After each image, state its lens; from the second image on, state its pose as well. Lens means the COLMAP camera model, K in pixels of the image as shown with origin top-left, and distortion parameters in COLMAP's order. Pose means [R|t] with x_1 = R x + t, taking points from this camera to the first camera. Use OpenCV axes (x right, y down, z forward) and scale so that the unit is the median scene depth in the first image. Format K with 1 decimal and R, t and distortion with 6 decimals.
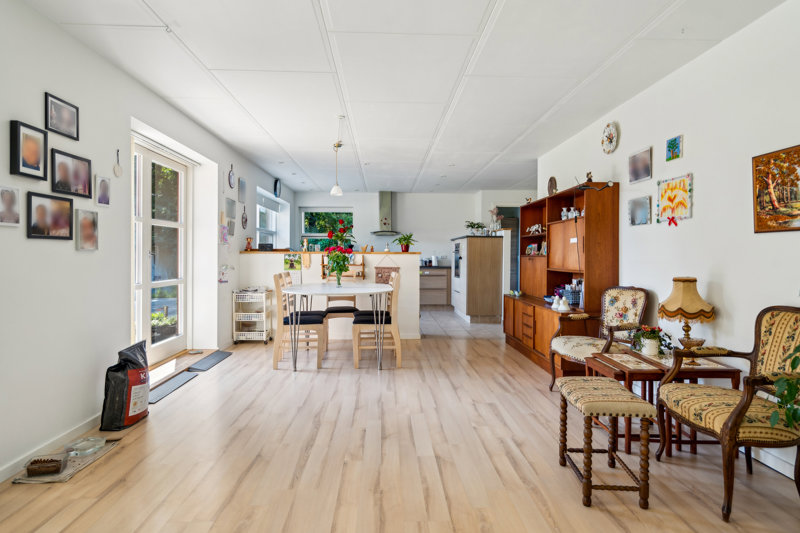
lens RADIAL K [[463.8, 0, 399.5], [0, 463.8, 254.6], [0, 0, 1]] dist [-0.000216, -0.000089]
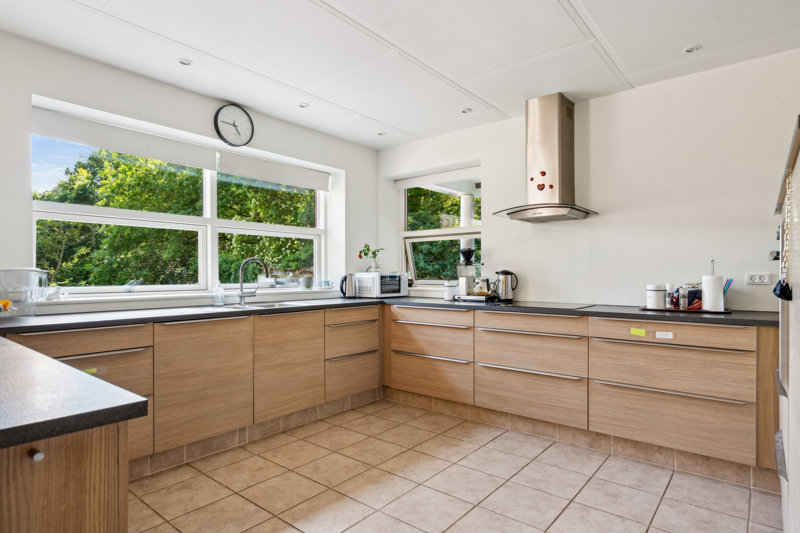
lens RADIAL K [[440.3, 0, 400.0], [0, 440.3, 266.5], [0, 0, 1]] dist [0.003880, 0.000632]
pose [[0.744913, -0.017569, -0.666930, 0.177568], [0.005975, 0.999789, -0.019664, 0.002036], [0.667135, 0.010663, 0.744860, 1.048260]]
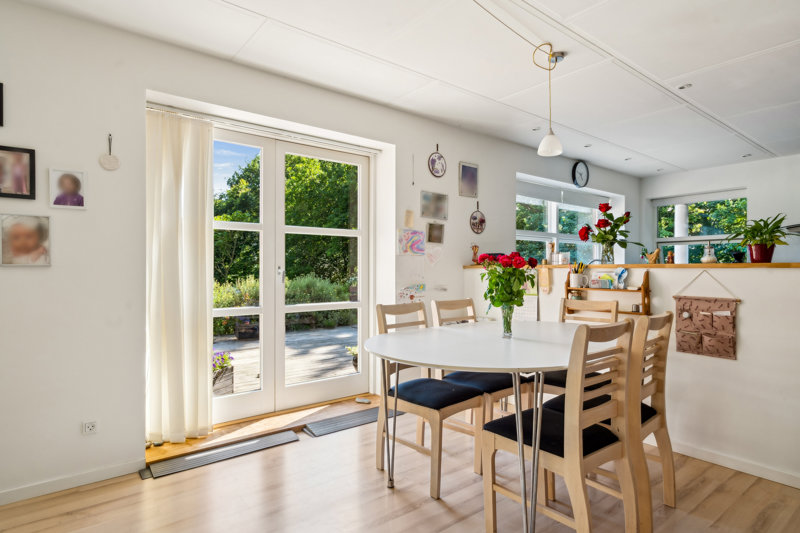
lens RADIAL K [[440.3, 0, 400.0], [0, 440.3, 266.5], [0, 0, 1]] dist [0.003880, 0.000632]
pose [[0.588379, -0.009616, -0.808528, 0.143149], [0.003032, 0.999948, -0.009686, 0.000486], [0.808580, 0.003248, 0.588377, 0.522649]]
